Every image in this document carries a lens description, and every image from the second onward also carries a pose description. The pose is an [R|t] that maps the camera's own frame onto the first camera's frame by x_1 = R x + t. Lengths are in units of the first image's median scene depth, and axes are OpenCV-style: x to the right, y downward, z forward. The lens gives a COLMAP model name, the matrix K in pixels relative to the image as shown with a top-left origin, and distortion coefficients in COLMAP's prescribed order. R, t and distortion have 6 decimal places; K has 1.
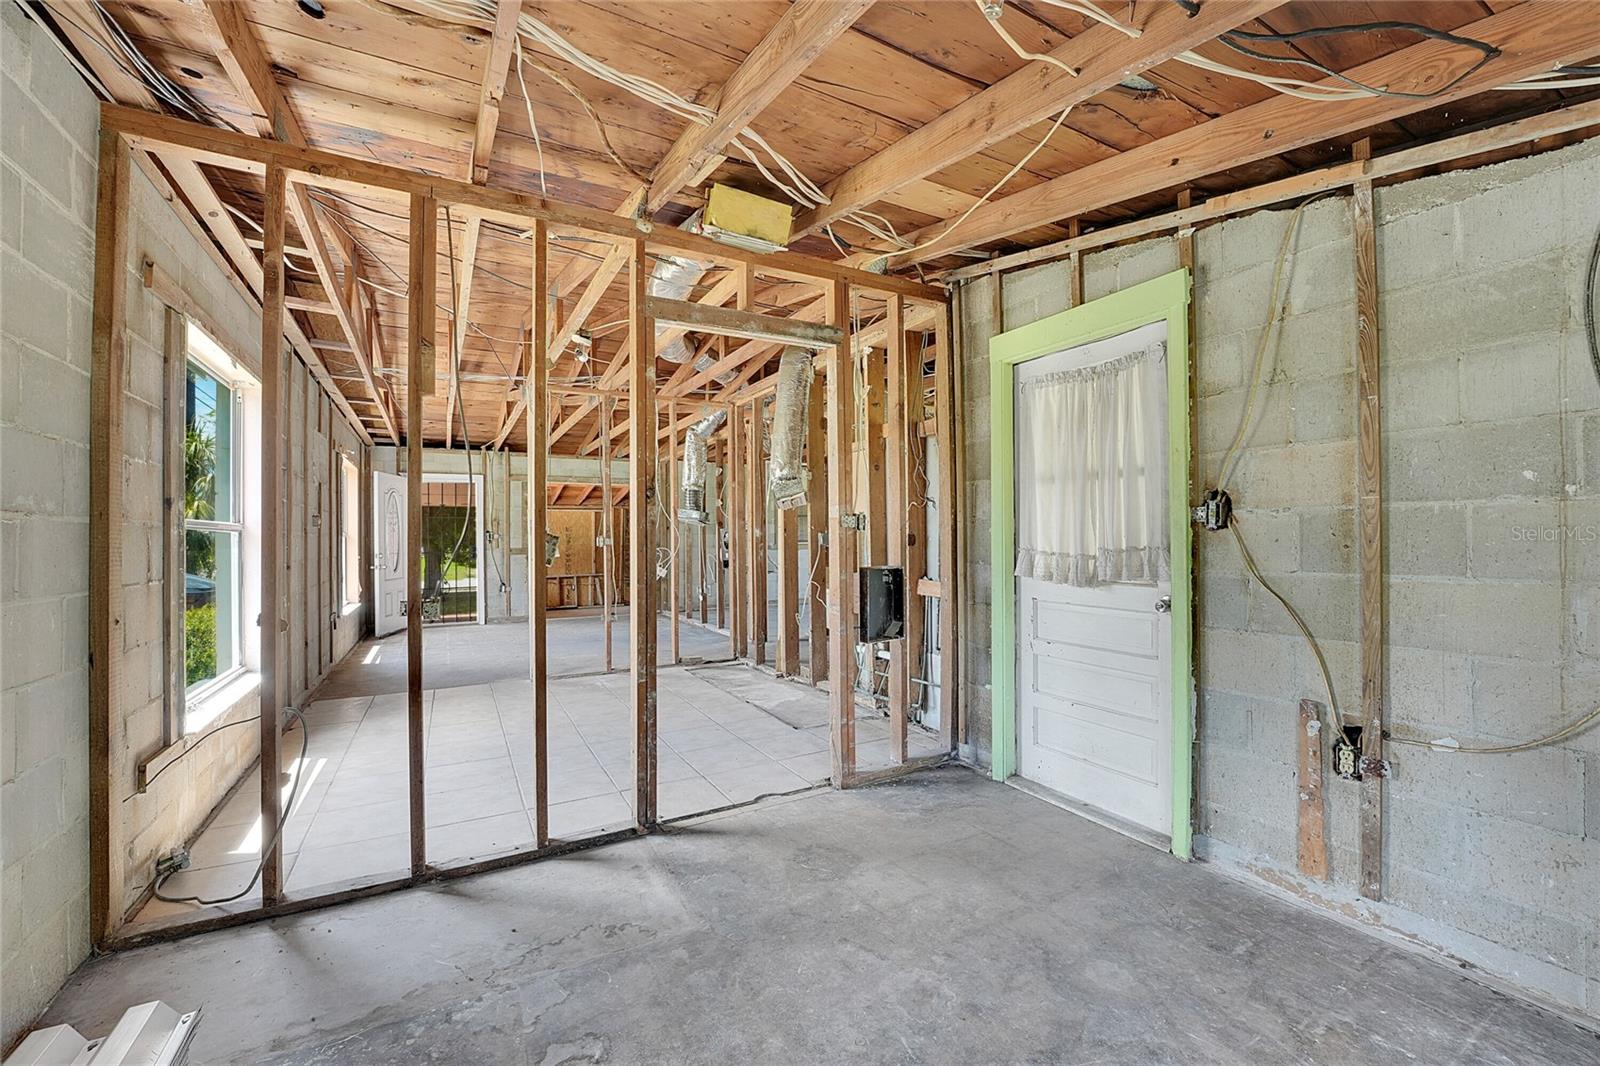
lens RADIAL K [[643.0, 0, 803.8], [0, 643.0, 533.4], [0, 0, 1]] dist [-0.031802, 0.003775]
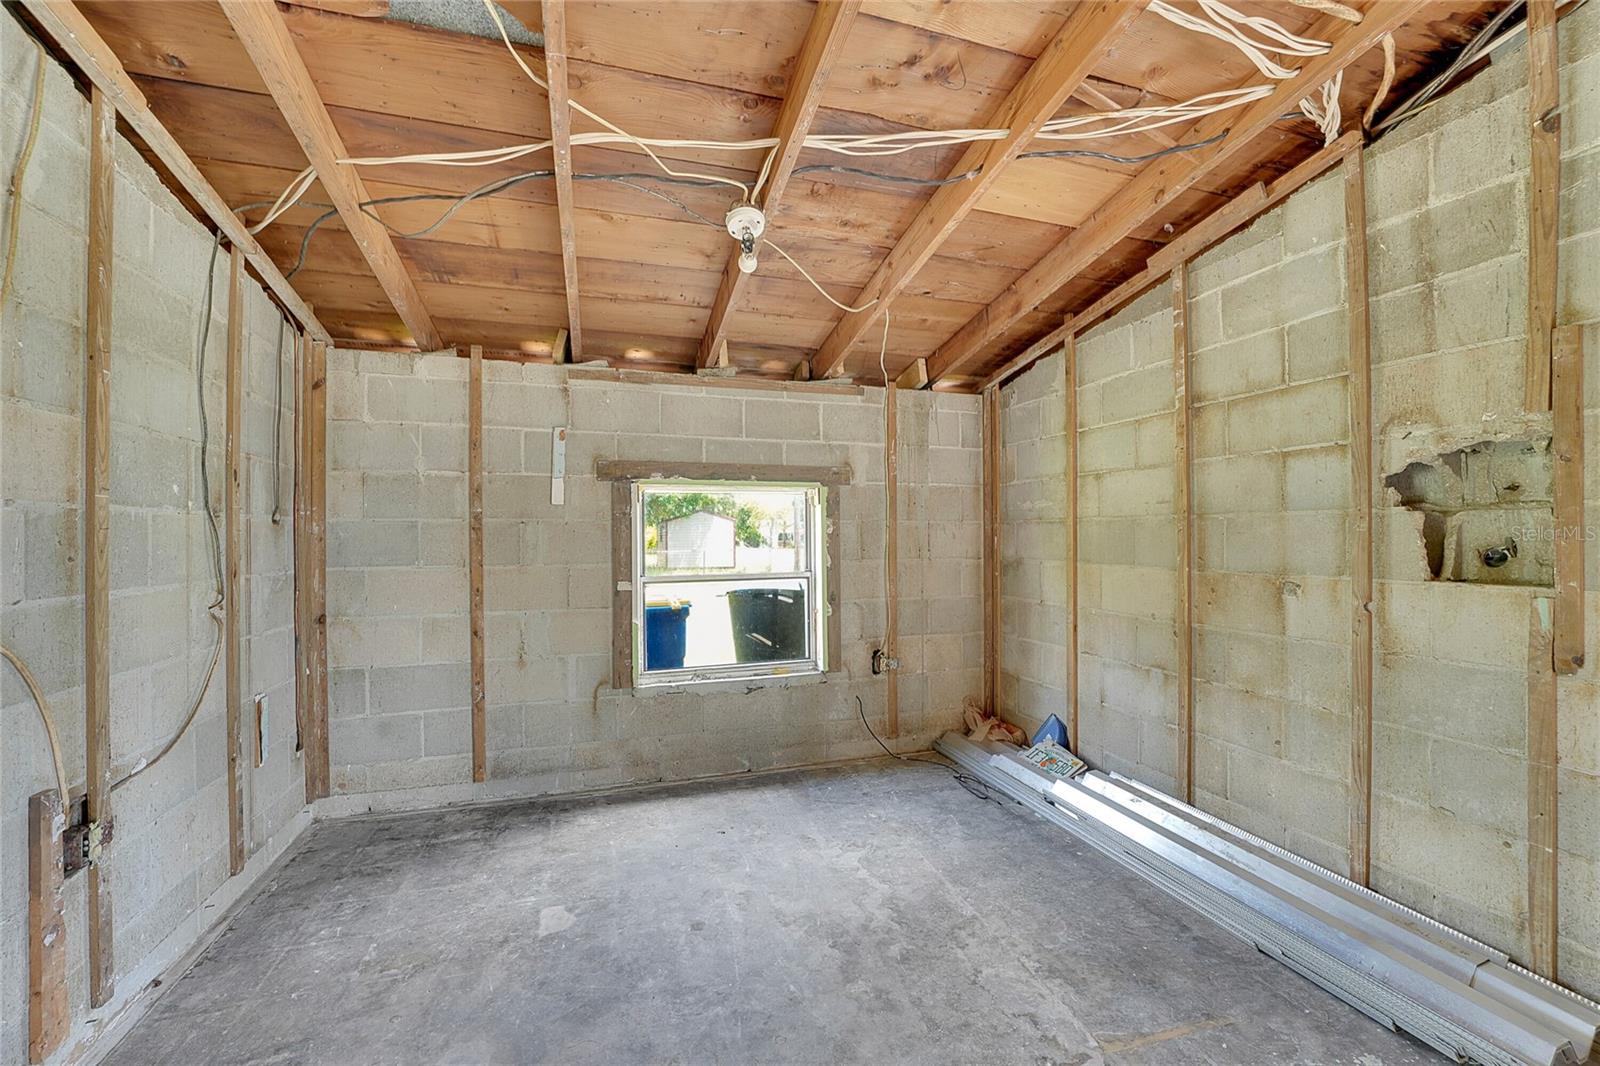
lens RADIAL K [[643.0, 0, 803.8], [0, 643.0, 533.4], [0, 0, 1]] dist [-0.031802, 0.003775]
pose [[-0.981196, 0.016134, 0.192339, -0.057931], [0.013937, 0.999821, -0.012770, 0.005832], [-0.192510, -0.009849, -0.981246, 0.762553]]
